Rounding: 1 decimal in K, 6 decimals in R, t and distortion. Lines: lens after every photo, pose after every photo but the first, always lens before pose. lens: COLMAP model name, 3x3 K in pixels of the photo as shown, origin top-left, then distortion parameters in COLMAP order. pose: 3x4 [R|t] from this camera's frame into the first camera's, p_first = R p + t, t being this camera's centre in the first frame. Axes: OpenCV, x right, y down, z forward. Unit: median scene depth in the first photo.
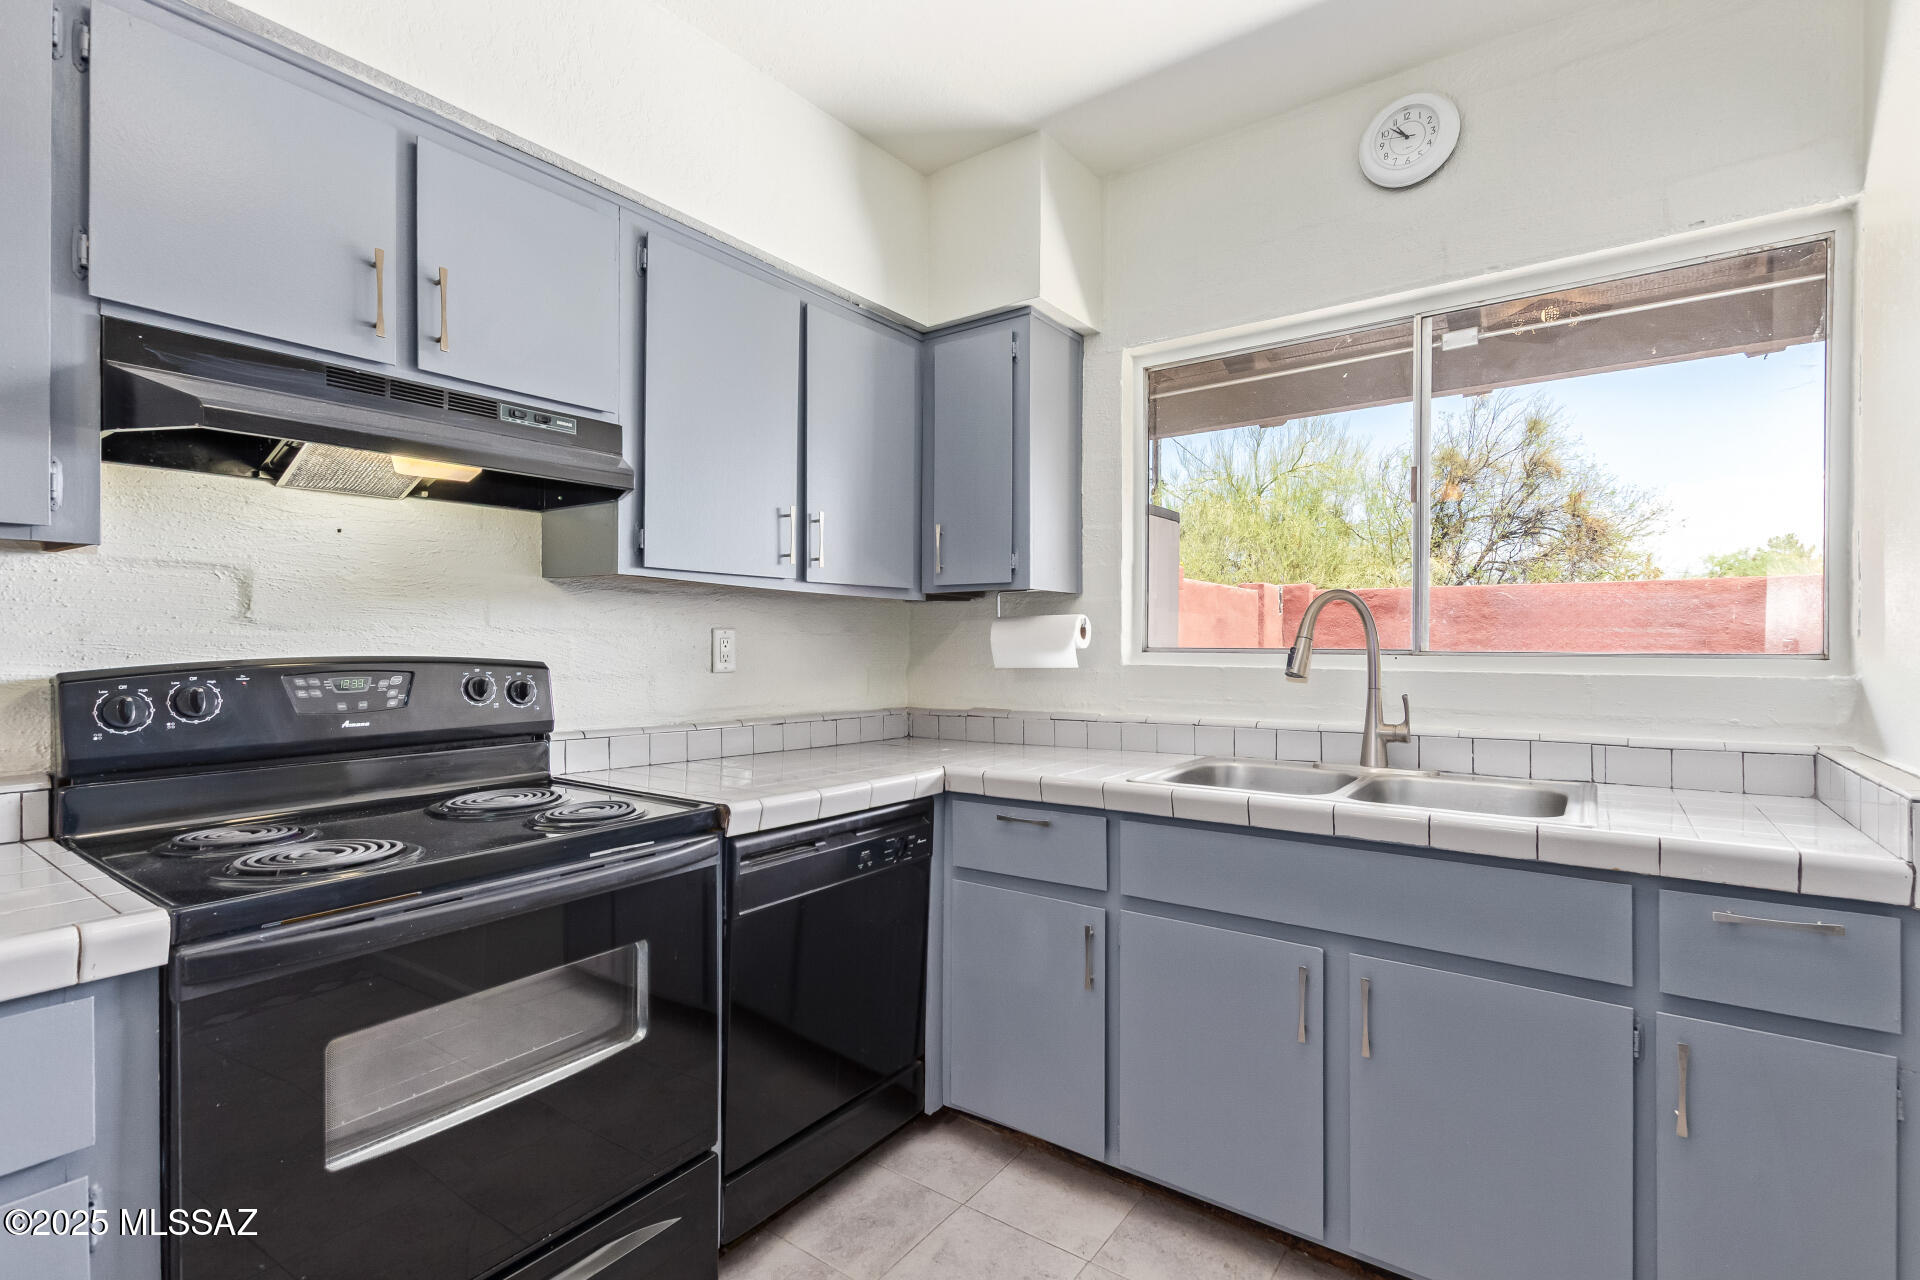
lens RADIAL K [[889.3, 0, 974.1], [0, 889.3, 645.8], [0, 0, 1]] dist [-0.000744, -0.000490]
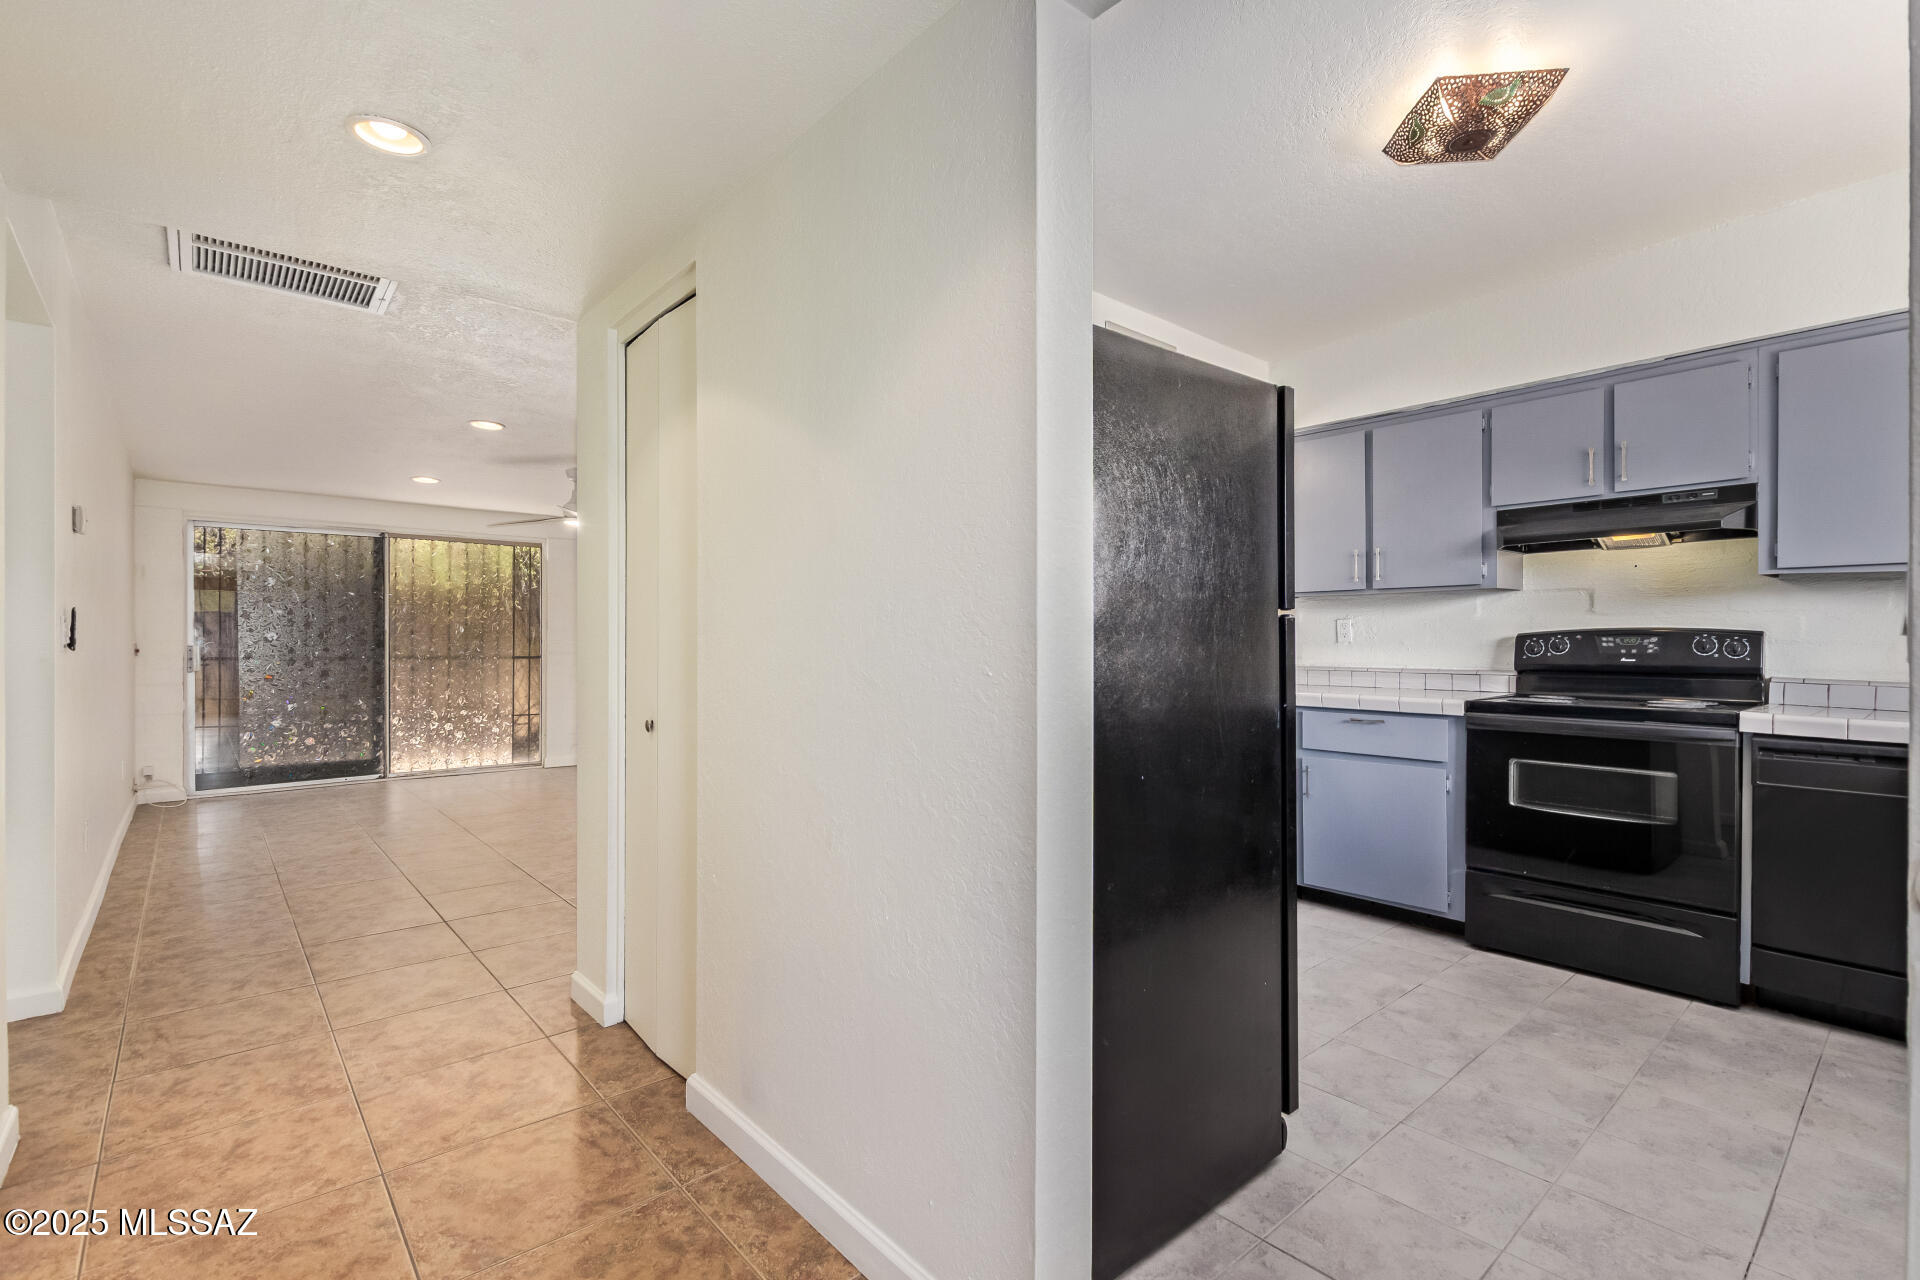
lens RADIAL K [[889.3, 0, 974.1], [0, 889.3, 645.8], [0, 0, 1]] dist [-0.000744, -0.000490]
pose [[-0.211500, 0.000862, -0.977378, 1.452442], [-0.007131, 0.999972, 0.002425, 0.053356], [0.977352, 0.007483, -0.211487, -0.047281]]
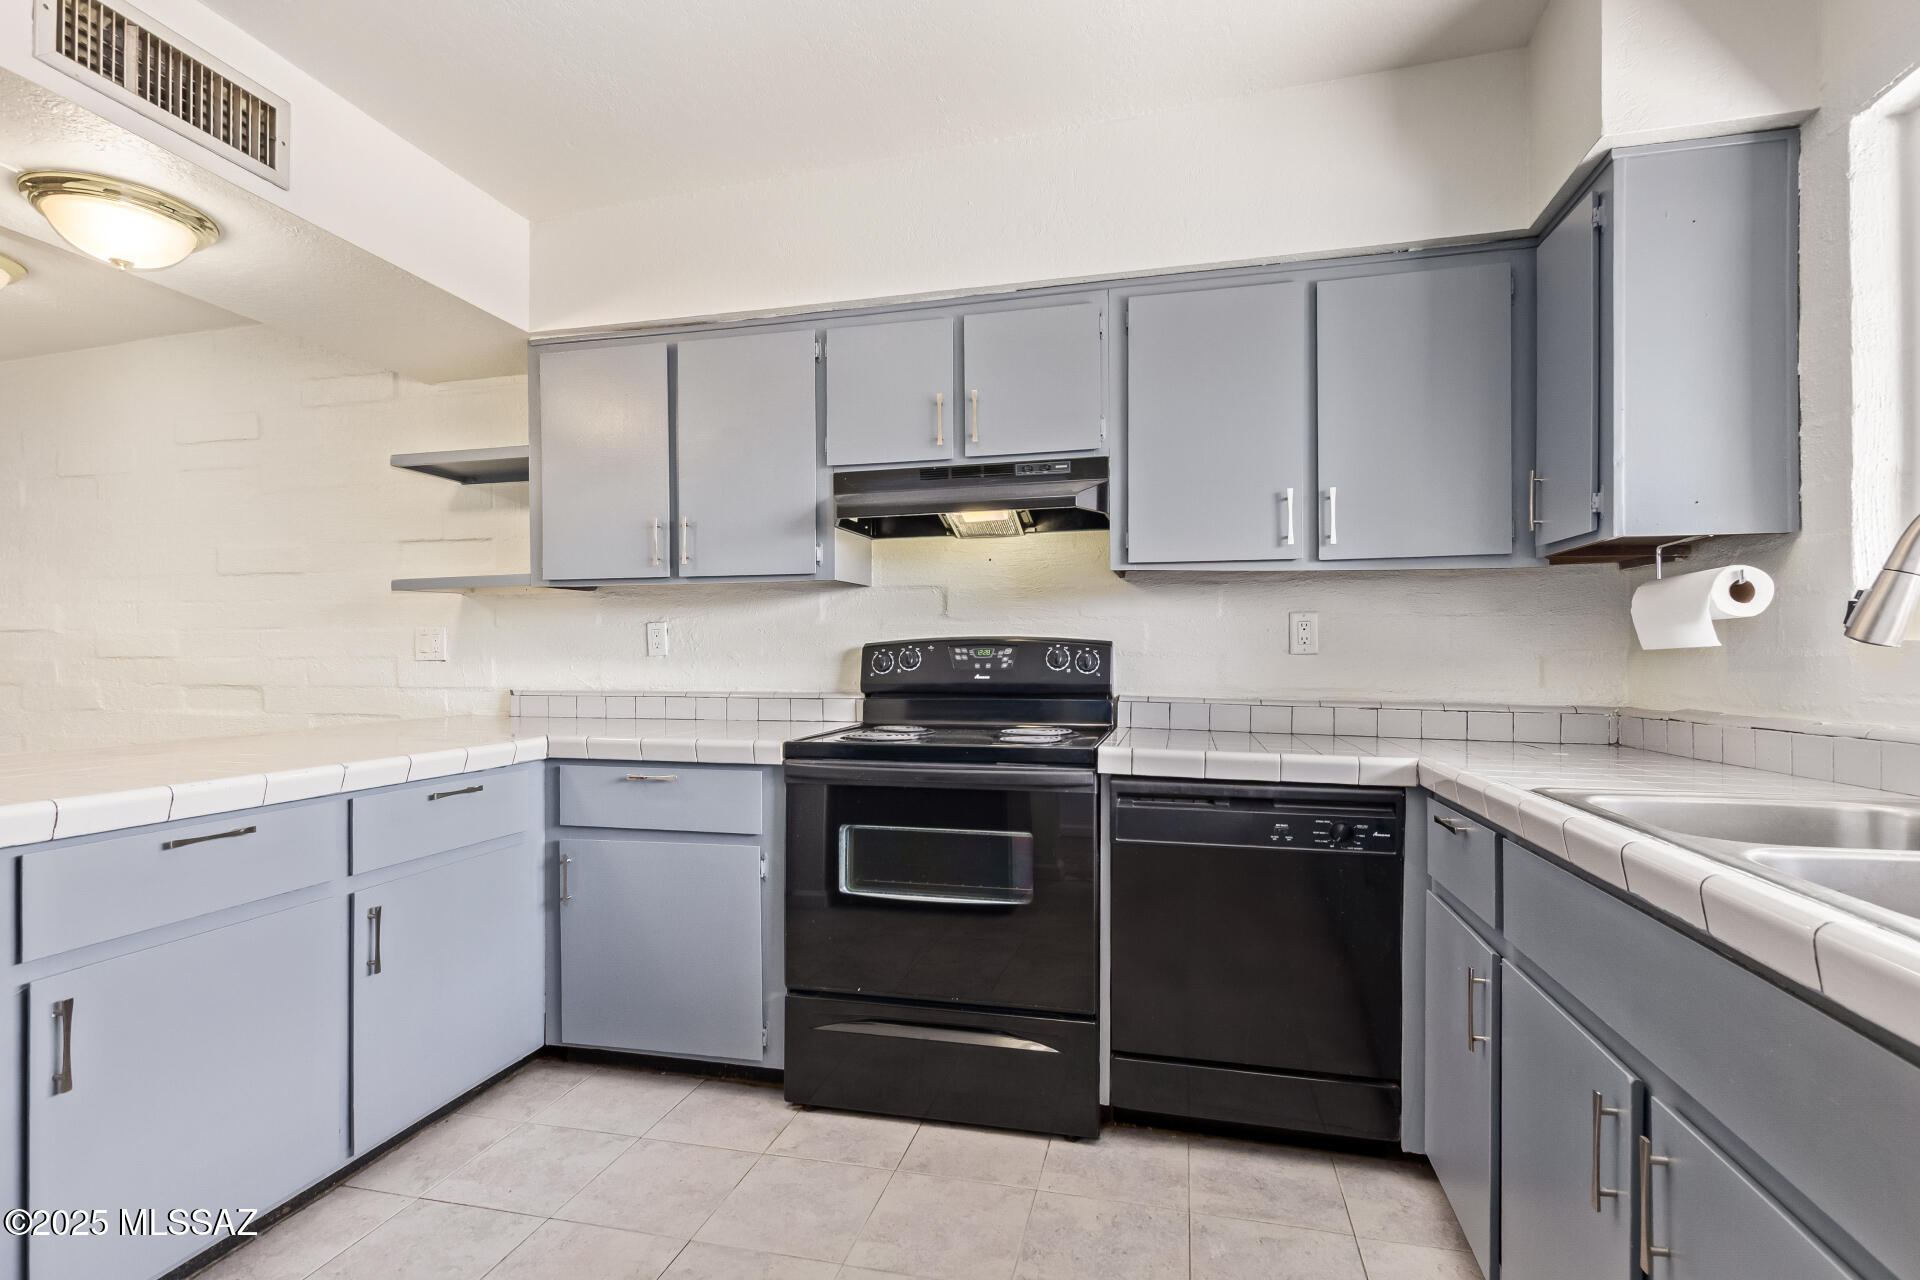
lens RADIAL K [[892.3, 0, 964.6], [0, 892.3, 654.9], [0, 0, 1]] dist [0.001122, 0.000125]
pose [[0.374137, -0.004300, -0.927363, 0.718305], [-0.002368, 0.999982, -0.005592, 0.049668], [0.927370, 0.004289, 0.374120, 0.310423]]
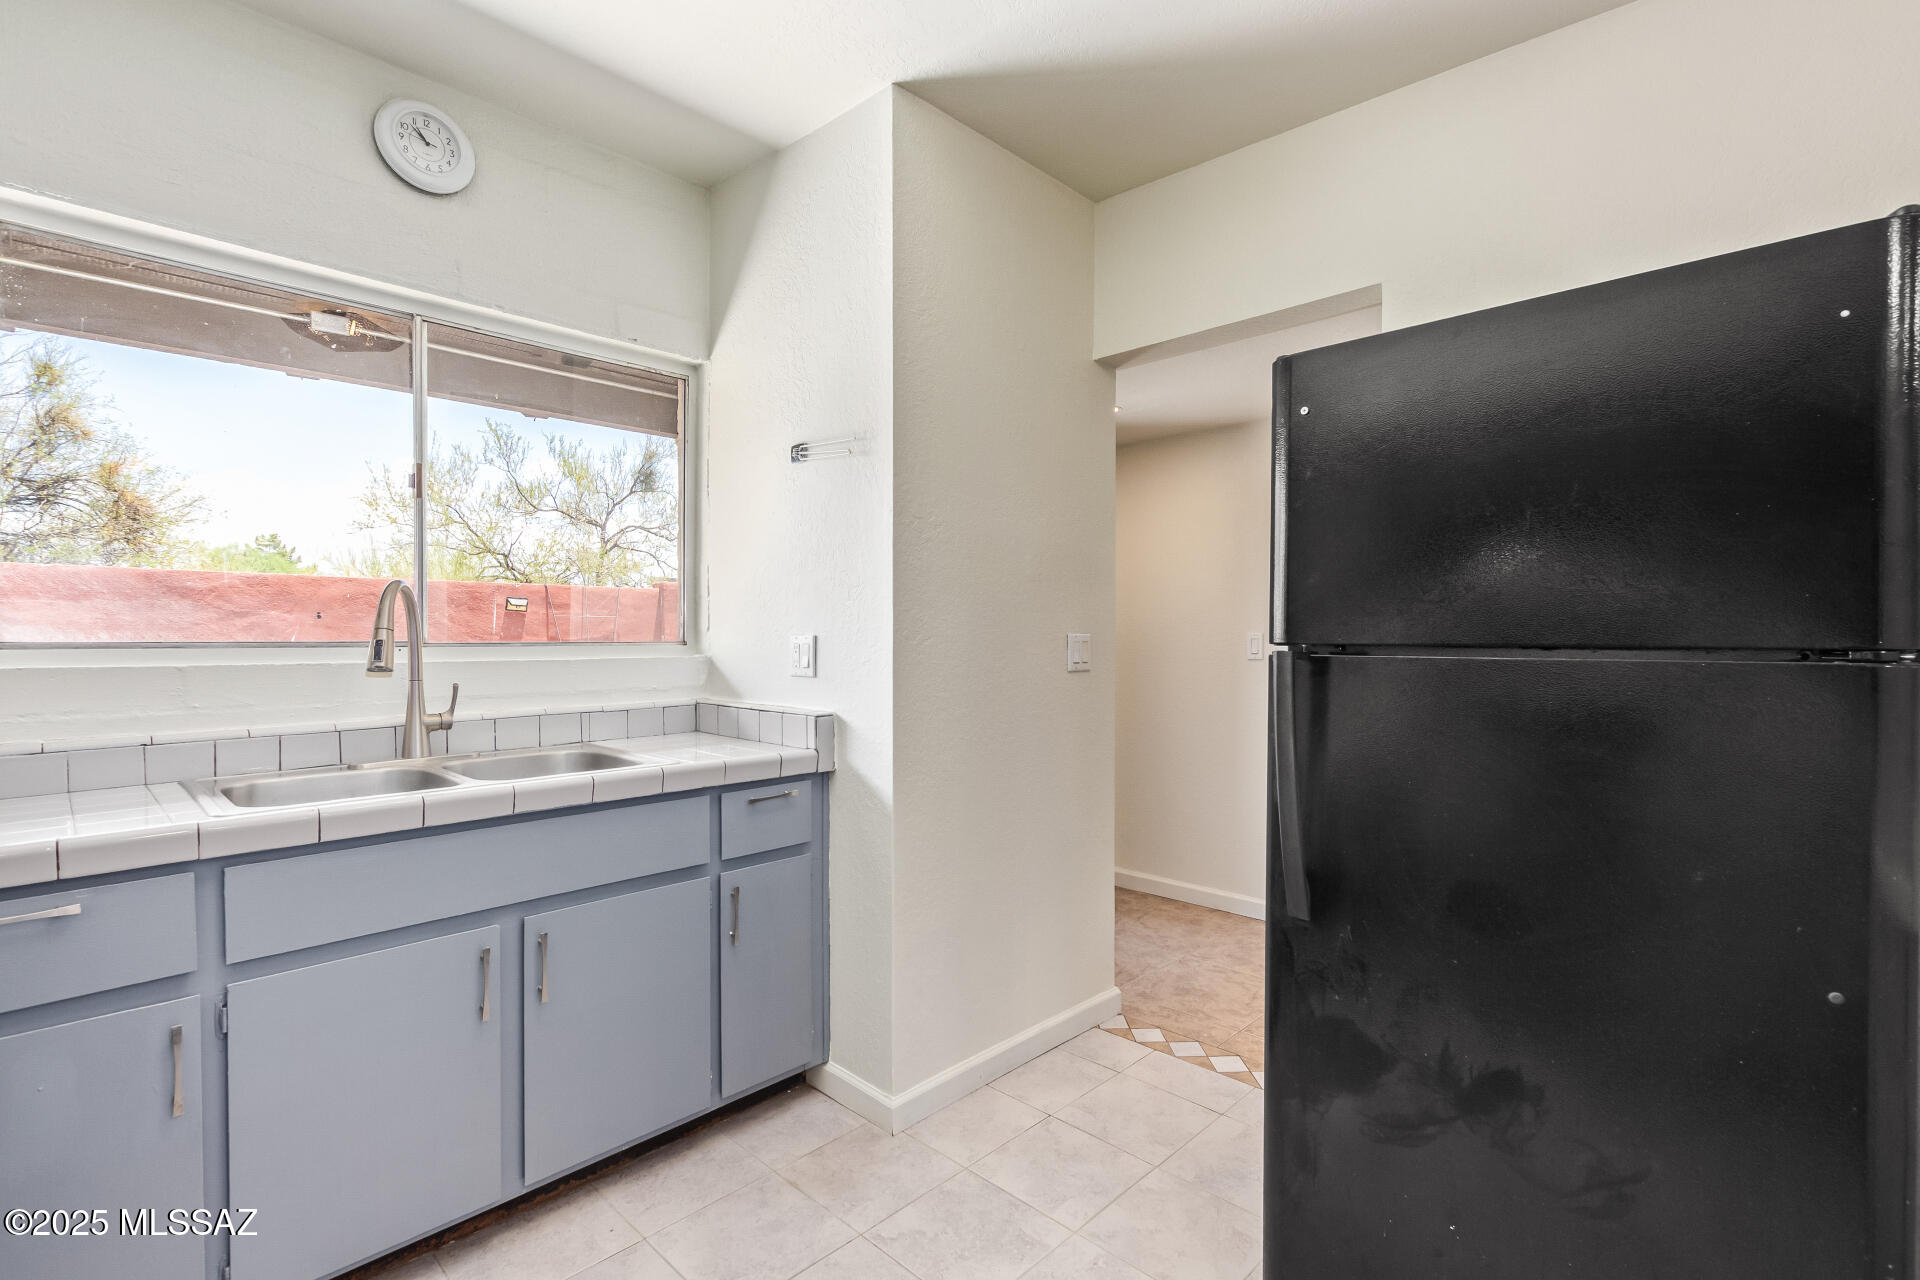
lens RADIAL K [[889.3, 0, 974.1], [0, 889.3, 645.8], [0, 0, 1]] dist [-0.000744, -0.000490]
pose [[0.118205, -0.013713, 0.992895, -0.525083], [0.003826, 0.999904, 0.013354, -0.002035], [-0.992982, 0.002220, 0.118246, 0.279767]]
